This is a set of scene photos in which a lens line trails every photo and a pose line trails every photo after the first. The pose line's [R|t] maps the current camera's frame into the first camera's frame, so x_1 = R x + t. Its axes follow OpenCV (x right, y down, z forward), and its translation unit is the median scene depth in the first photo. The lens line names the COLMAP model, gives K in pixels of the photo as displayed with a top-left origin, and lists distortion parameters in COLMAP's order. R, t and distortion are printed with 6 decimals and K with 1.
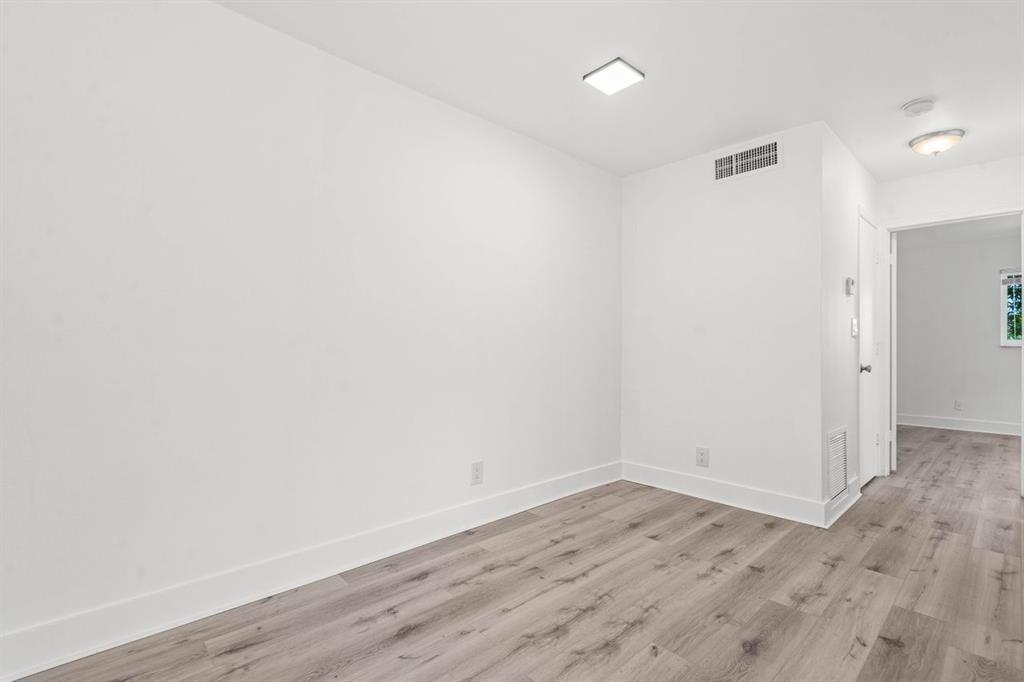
lens RADIAL K [[469.8, 0, 515.4], [0, 469.8, 346.7], [0, 0, 1]] dist [-0.001162, 0.000044]
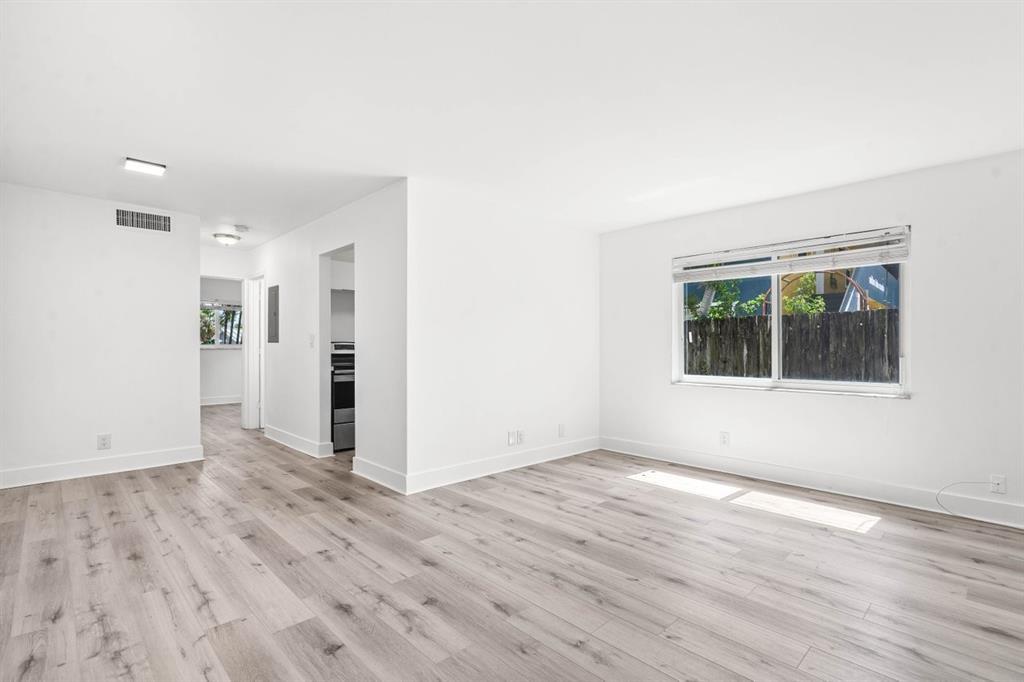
lens RADIAL K [[476.2, 0, 513.2], [0, 476.2, 346.8], [0, 0, 1]] dist [-0.002494, 0.000869]
pose [[-0.017029, -0.005798, 0.999838, -1.338577], [0.000625, 0.999983, 0.005810, -0.037552], [-0.999855, 0.000724, -0.017025, -0.108484]]
